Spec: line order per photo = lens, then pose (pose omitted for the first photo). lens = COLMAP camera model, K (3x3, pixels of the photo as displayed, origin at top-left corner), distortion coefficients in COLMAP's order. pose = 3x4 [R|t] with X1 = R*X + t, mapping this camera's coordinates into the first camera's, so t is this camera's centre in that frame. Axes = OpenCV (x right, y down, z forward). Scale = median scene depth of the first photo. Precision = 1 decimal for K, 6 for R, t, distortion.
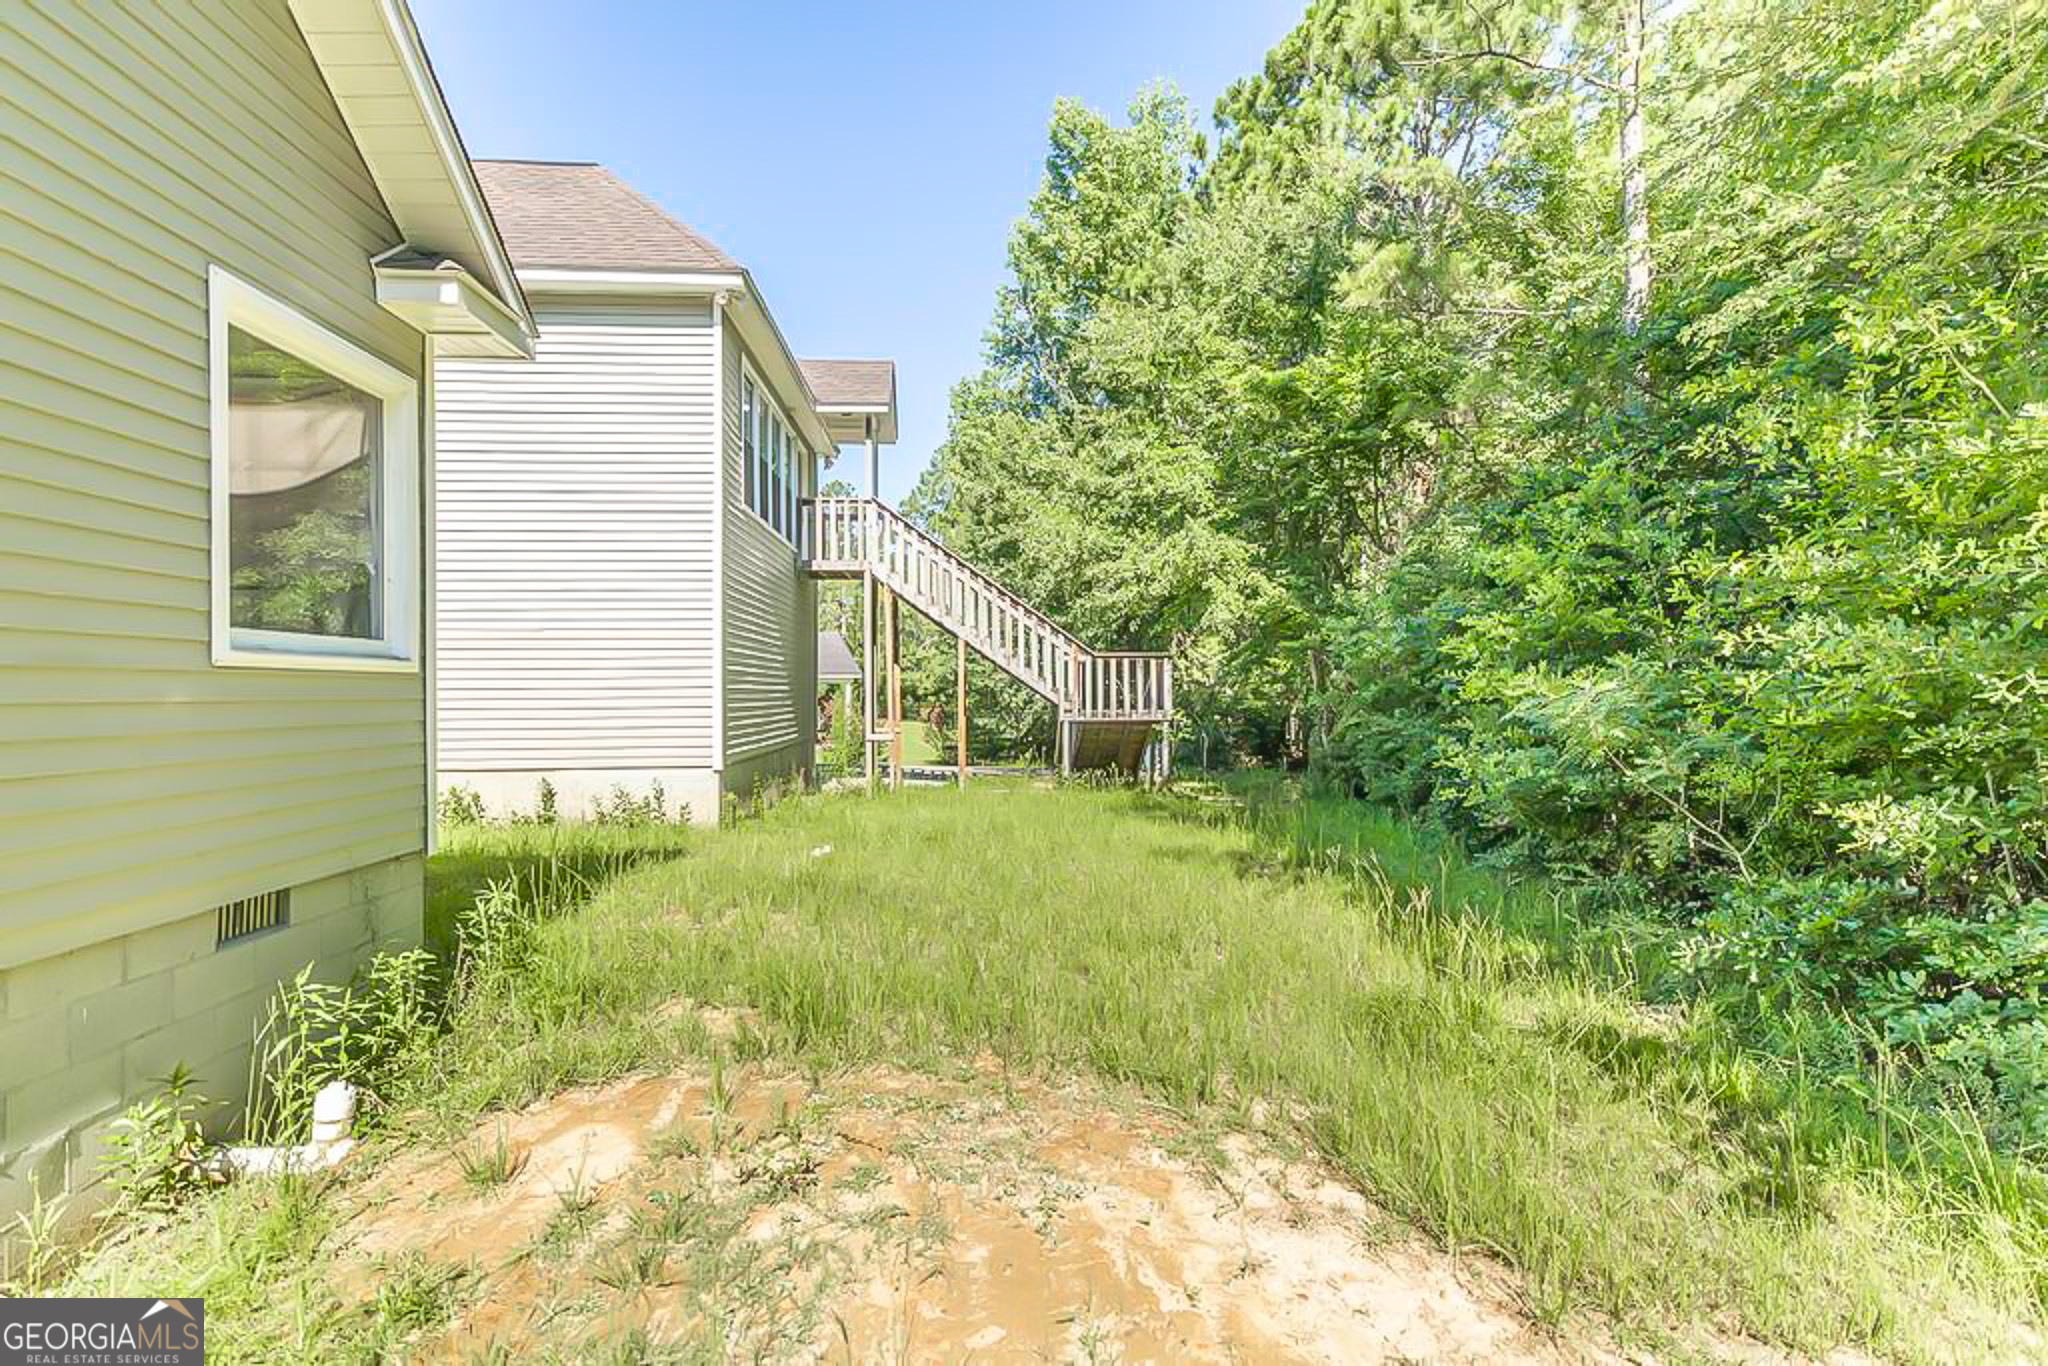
lens RADIAL K [[892.8, 0, 1024.0], [0, 892.8, 683.0], [0, 0, 1]] dist [0.002573, 0.000543]
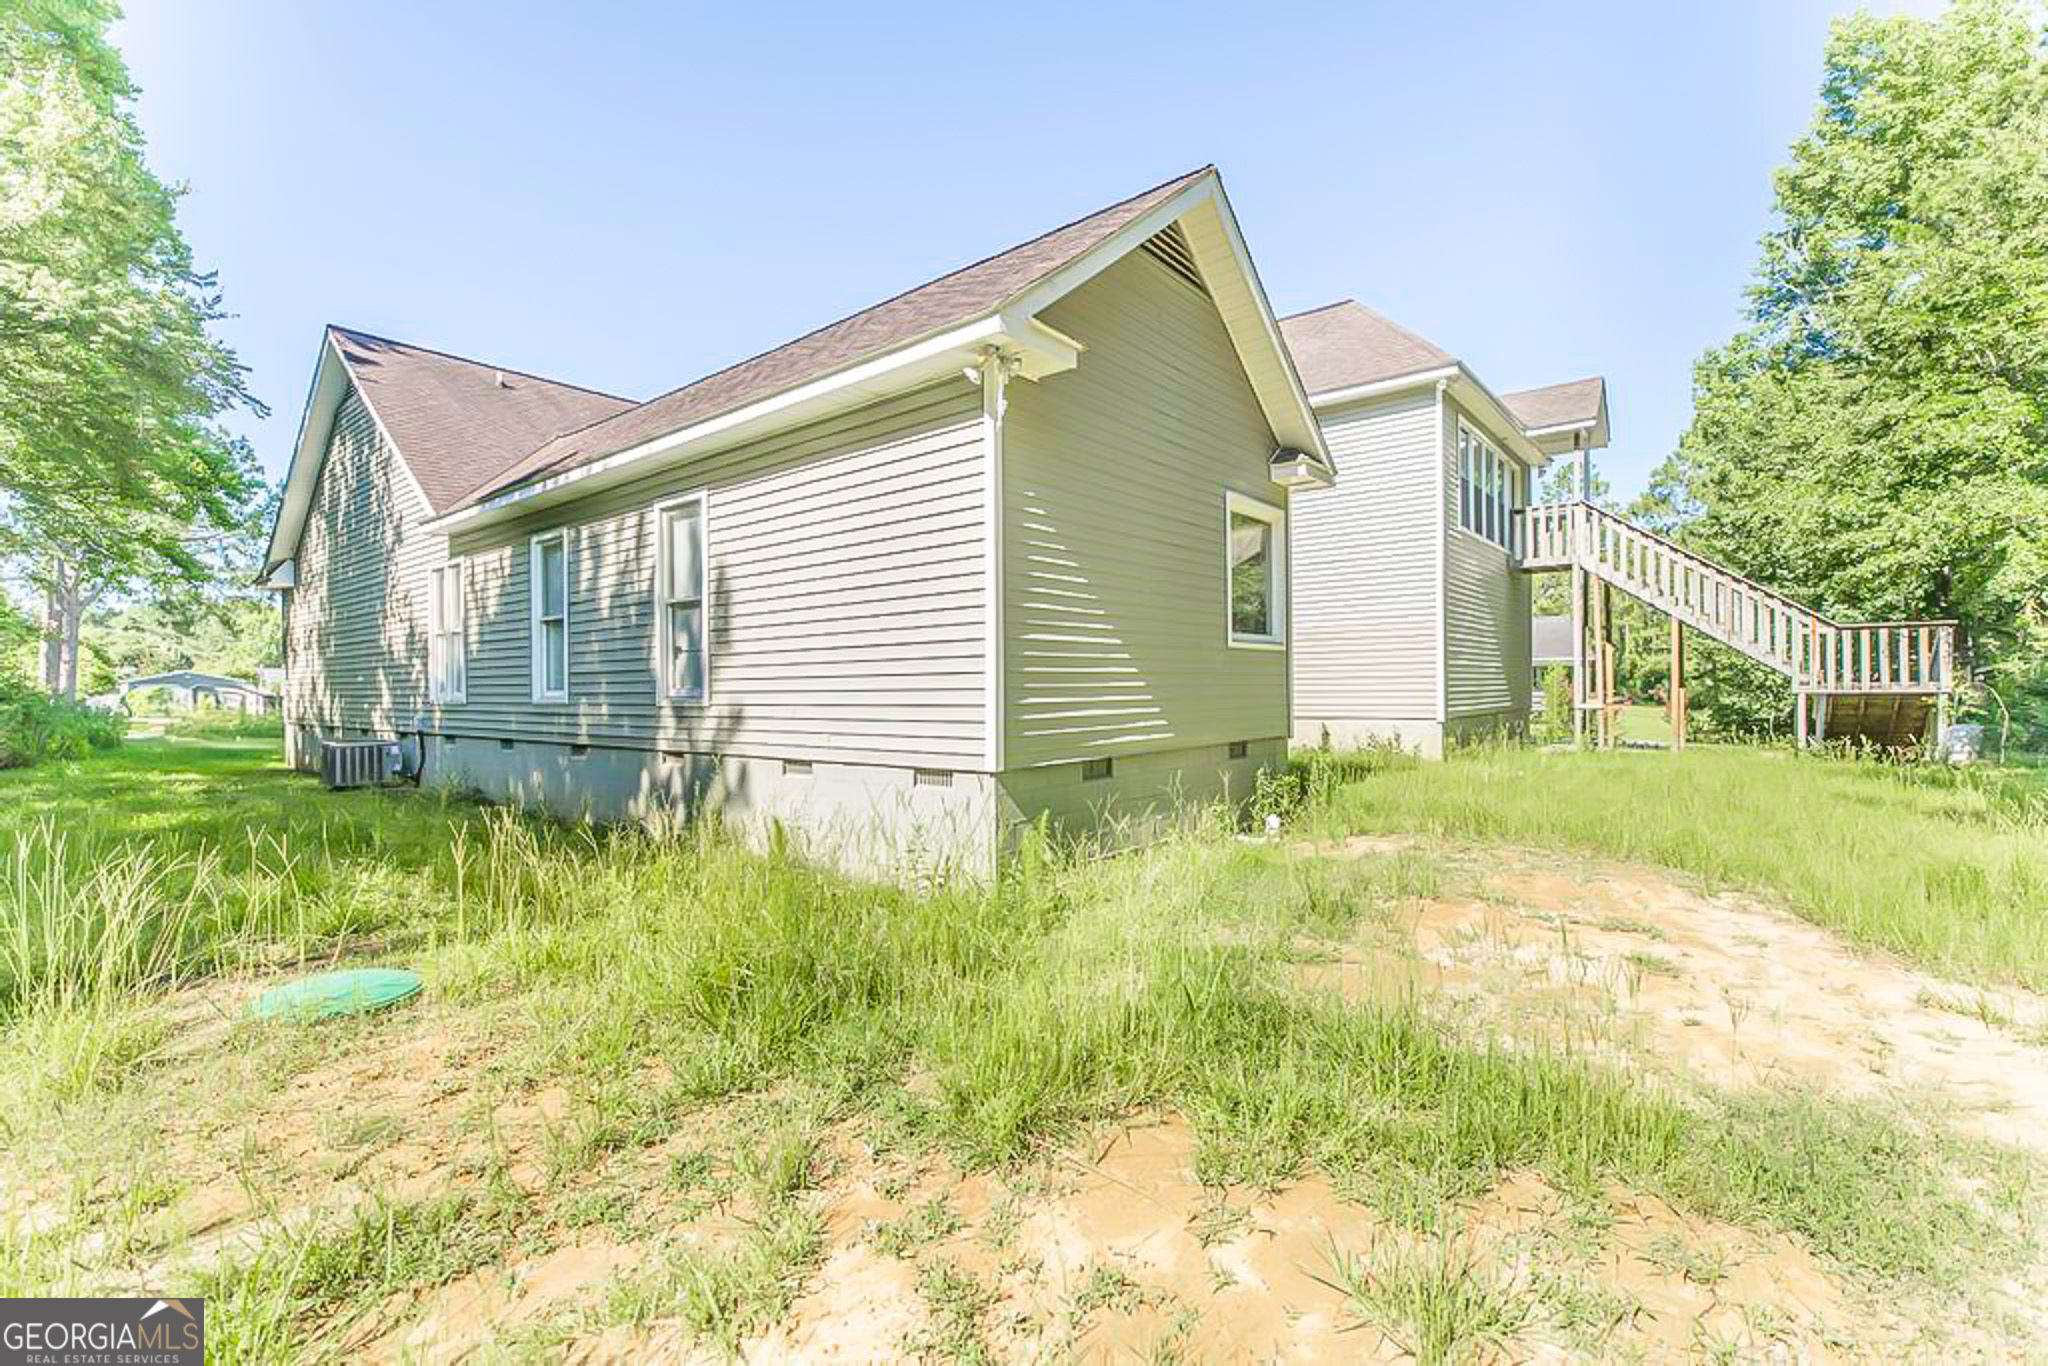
lens RADIAL K [[886.4, 0, 1024.0], [0, 886.4, 683.0], [0, 0, 1]] dist [0.004459, -0.000158]
pose [[0.711309, -0.001515, -0.702878, 0.127395], [0.008025, 0.999950, 0.005966, 0.017657], [0.702834, -0.009884, 0.711286, -0.335155]]
